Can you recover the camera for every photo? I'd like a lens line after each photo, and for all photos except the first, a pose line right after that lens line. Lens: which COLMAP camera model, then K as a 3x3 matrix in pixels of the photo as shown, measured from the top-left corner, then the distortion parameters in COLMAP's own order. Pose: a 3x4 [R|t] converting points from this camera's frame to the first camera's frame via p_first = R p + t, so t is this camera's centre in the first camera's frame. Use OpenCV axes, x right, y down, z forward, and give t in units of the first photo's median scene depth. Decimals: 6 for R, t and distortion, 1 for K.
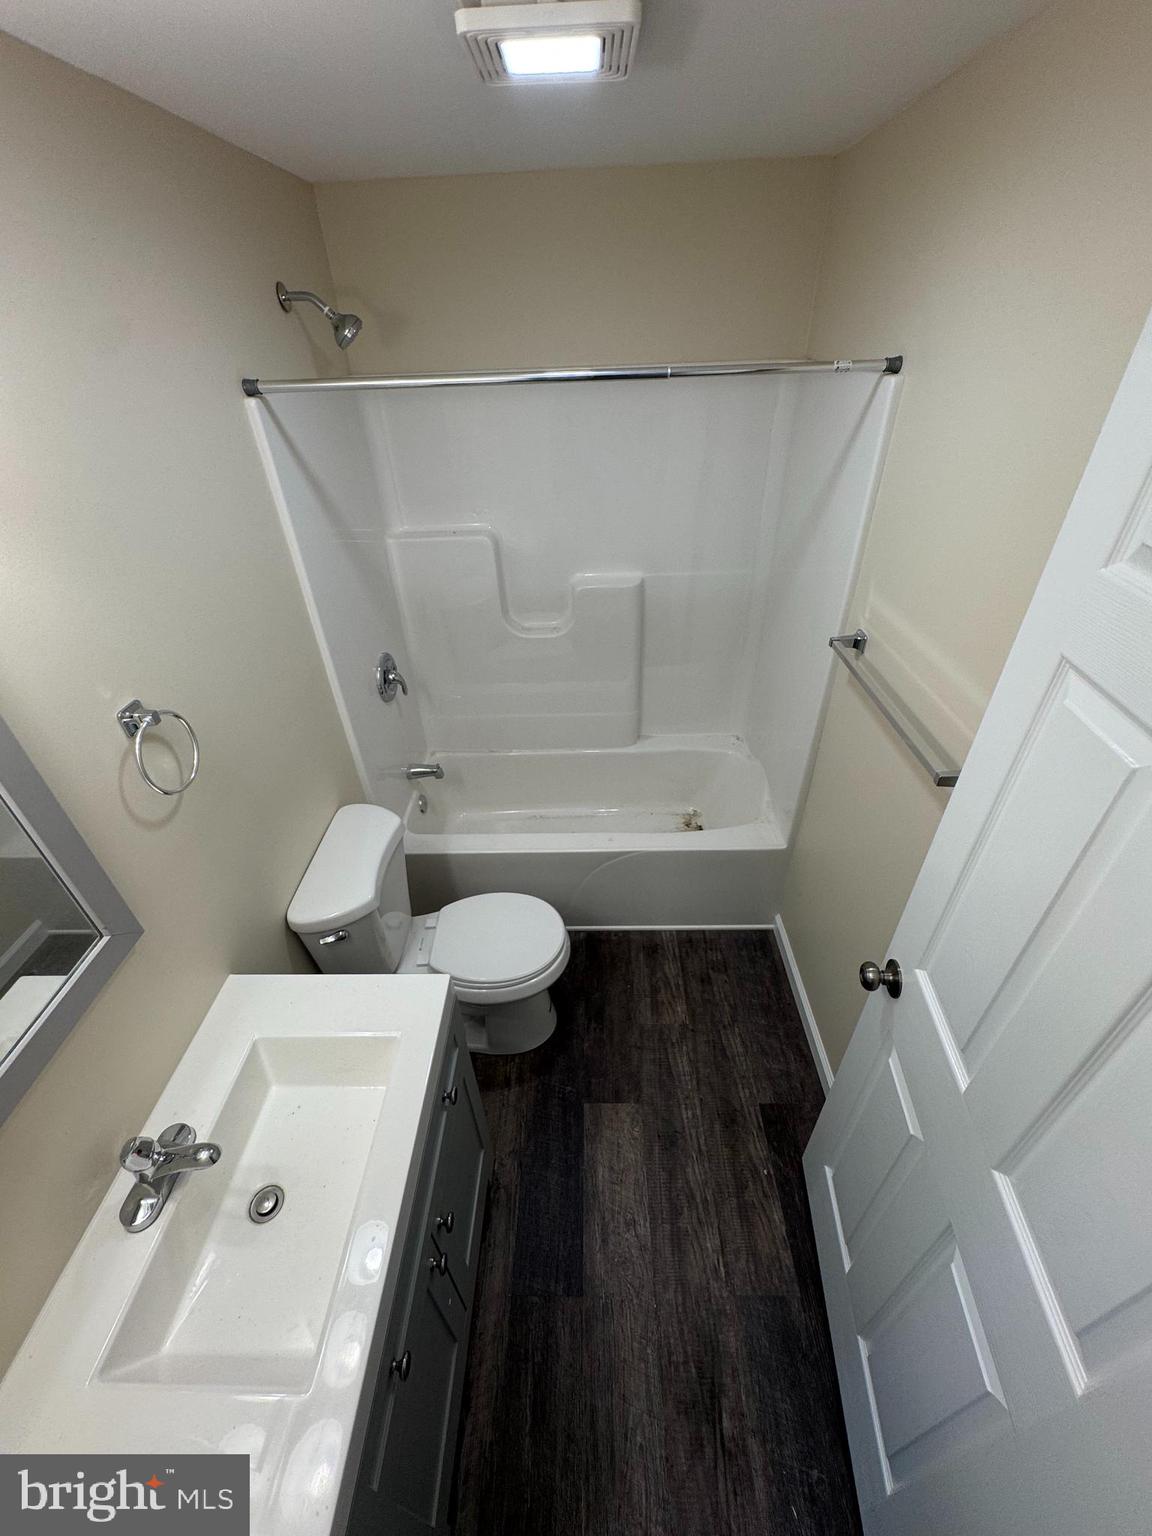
lens RADIAL K [[615.8, 0, 578.2], [0, 615.8, 767.2], [0, 0, 1]] dist [-0.001569, 0.000819]
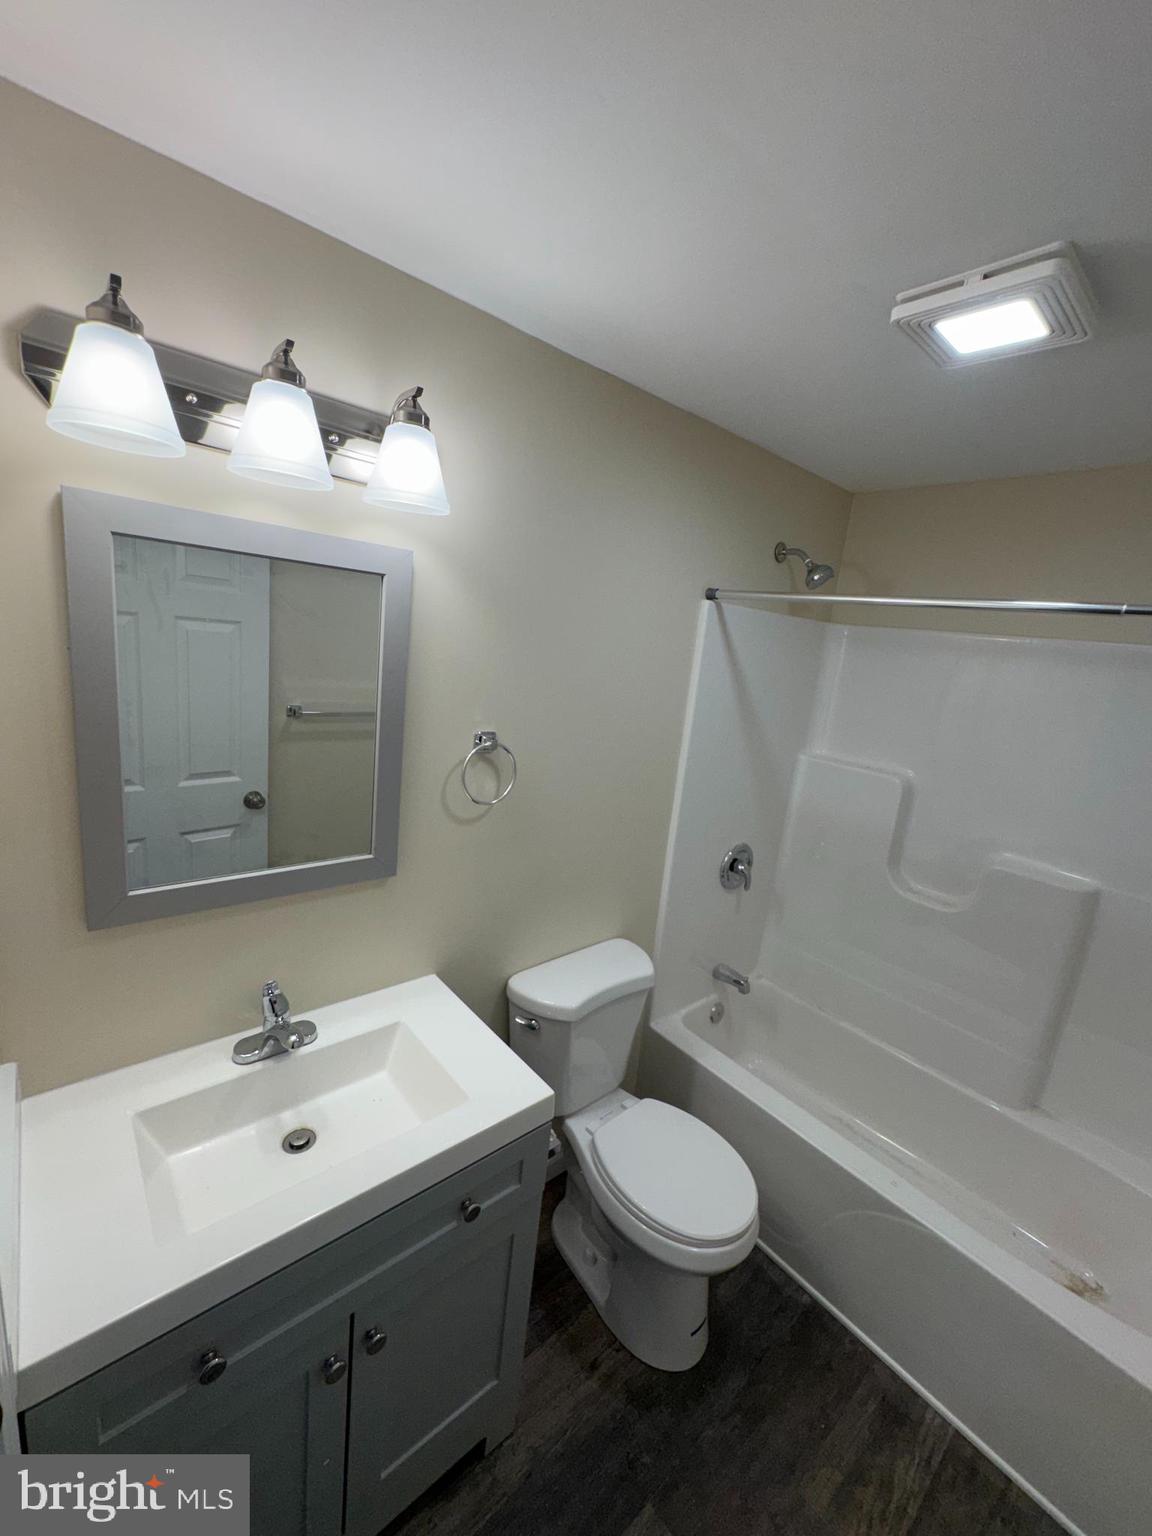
lens RADIAL K [[615.8, 0, 577.7], [0, 615.8, 768.8], [0, 0, 1]] dist [-0.001569, 0.000819]
pose [[0.660112, 0.262350, -0.703864, 0.198912], [-0.535448, 0.821519, -0.195961, 0.063908], [0.526827, 0.506239, 0.682770, 0.098545]]
